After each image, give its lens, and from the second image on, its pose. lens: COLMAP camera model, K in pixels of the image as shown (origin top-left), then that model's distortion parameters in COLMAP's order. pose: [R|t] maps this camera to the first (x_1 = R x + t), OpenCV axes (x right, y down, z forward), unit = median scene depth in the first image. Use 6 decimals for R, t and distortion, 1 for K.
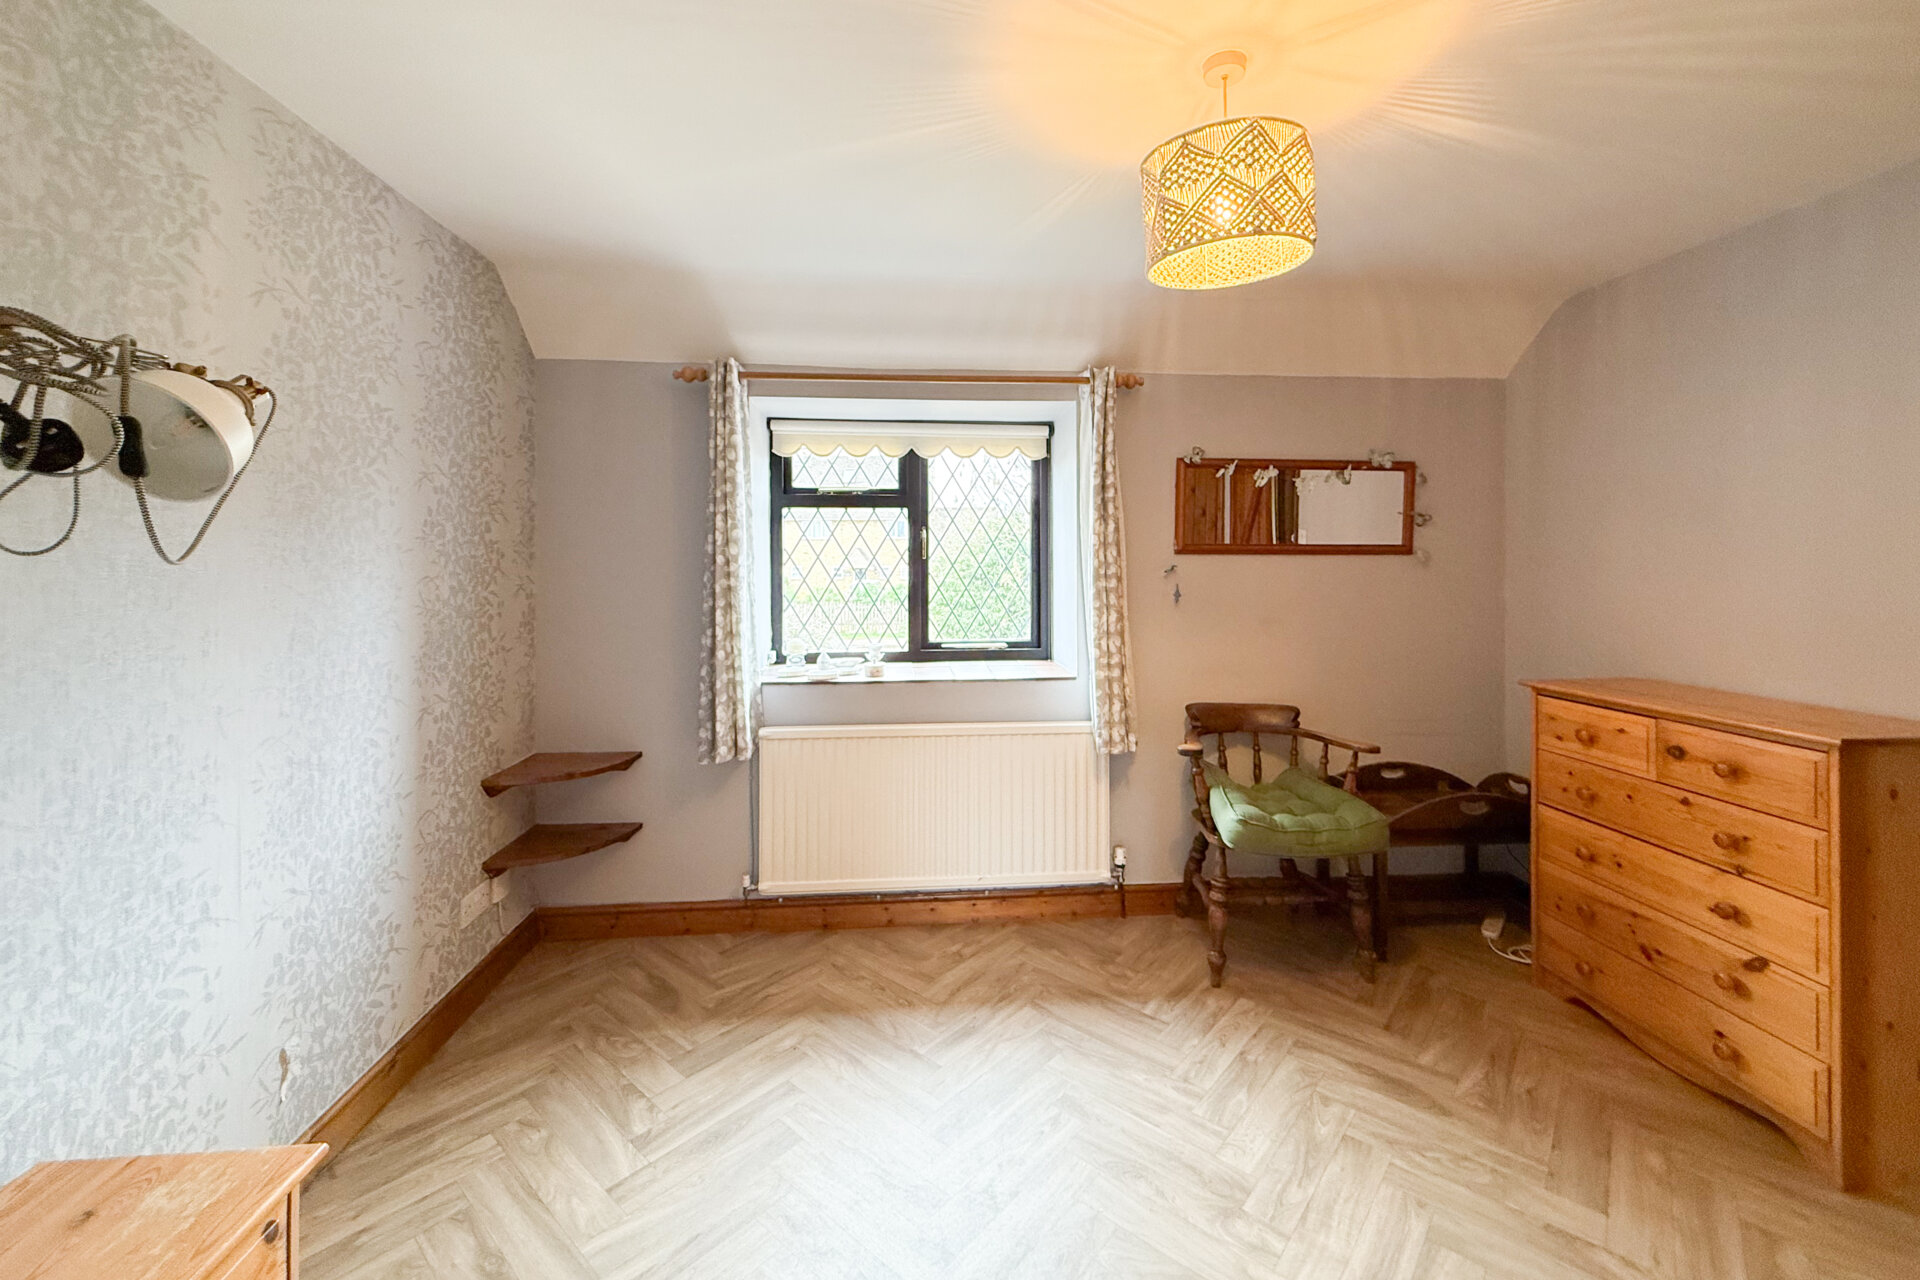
lens RADIAL K [[792.6, 0, 942.8], [0, 792.6, 553.4], [0, 0, 1]] dist [0.014501, 0.001552]
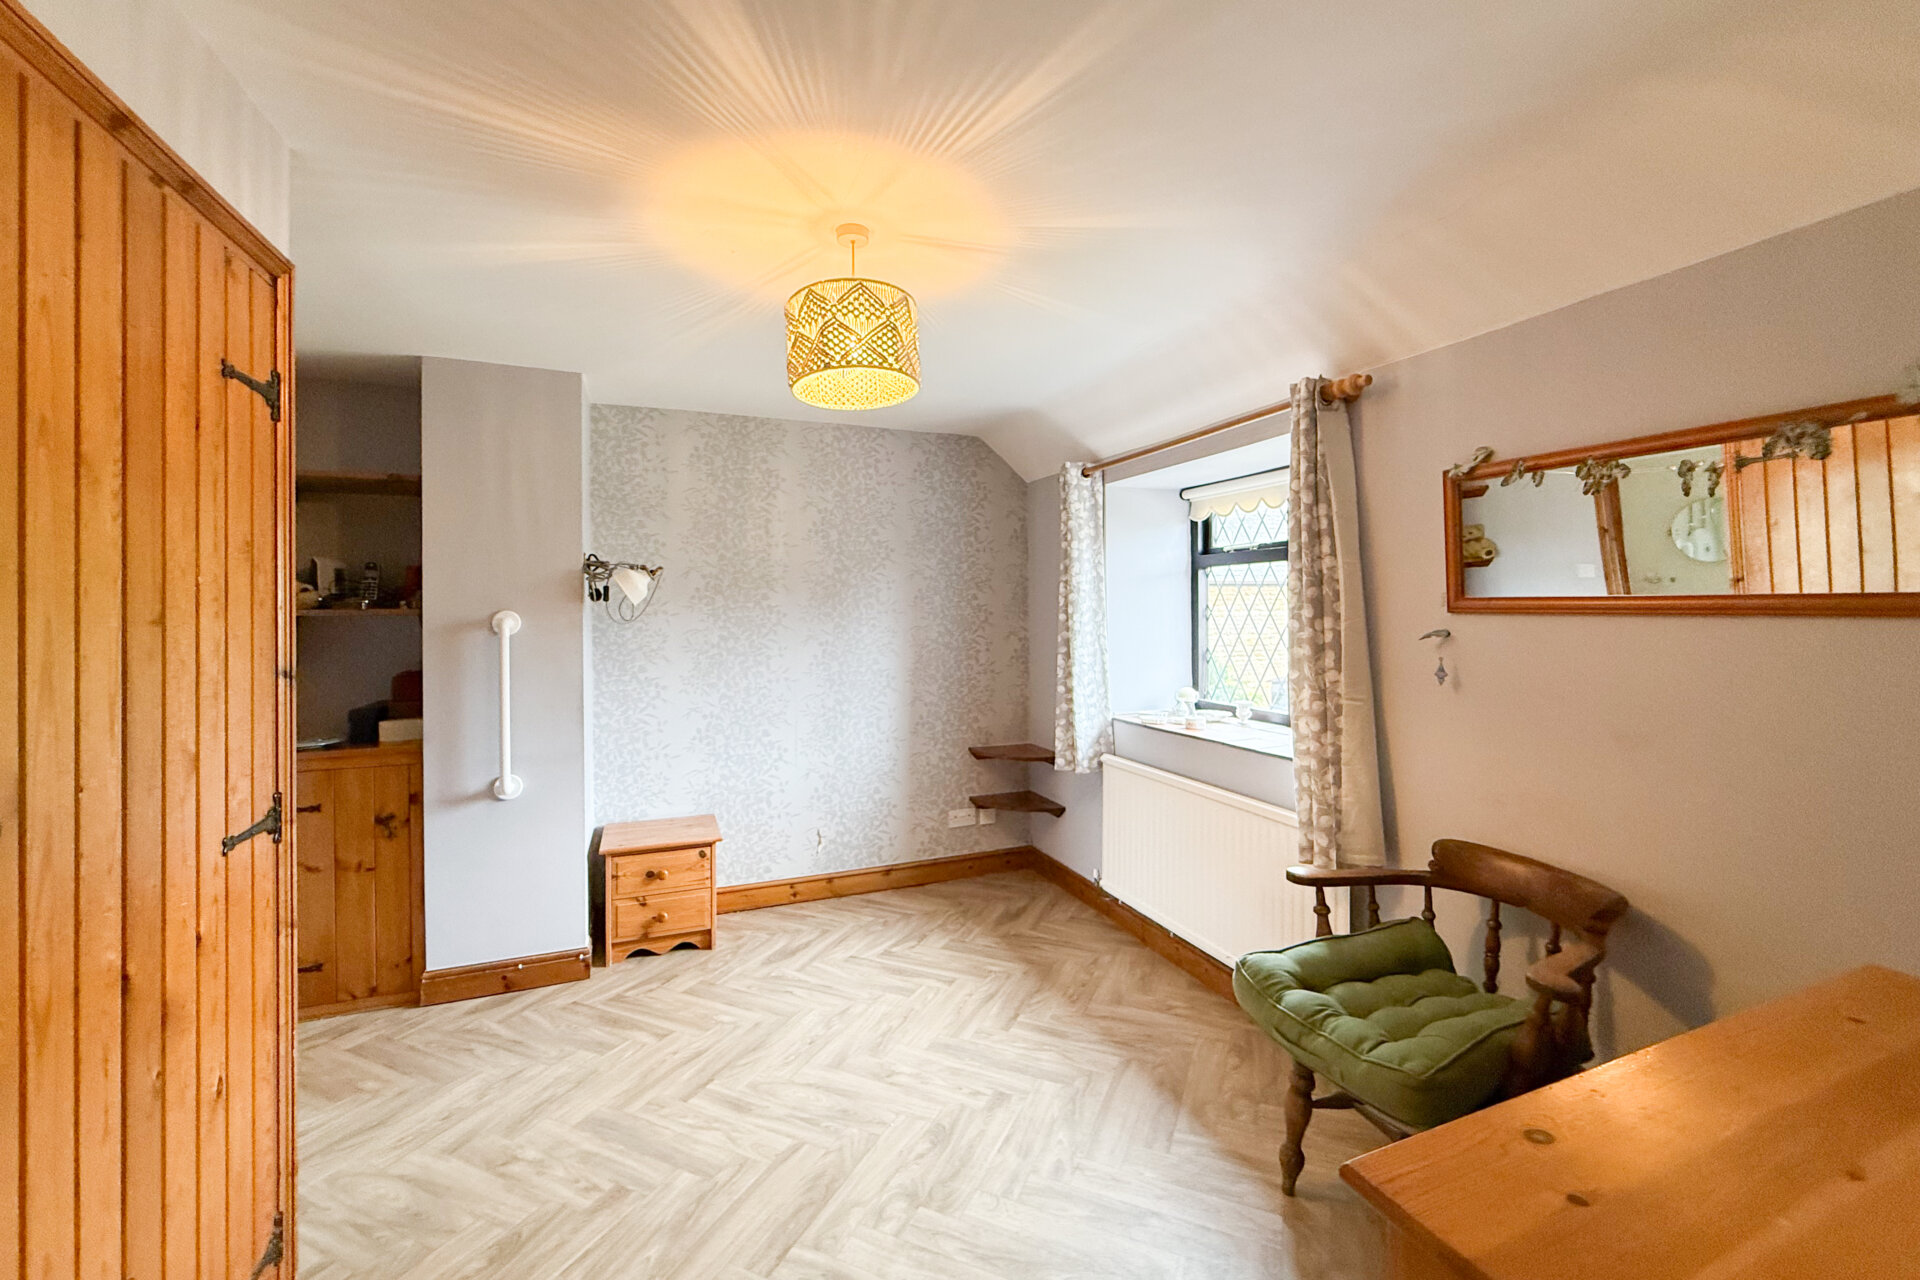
lens RADIAL K [[792.6, 0, 988.5], [0, 792.6, 595.4], [0, 0, 1]] dist [0.014501, 0.001552]
pose [[0.304514, -0.016477, -0.952365, 1.253351], [0.016233, 0.999795, -0.012107, -0.018890], [0.952370, -0.011773, 0.304719, 0.642811]]
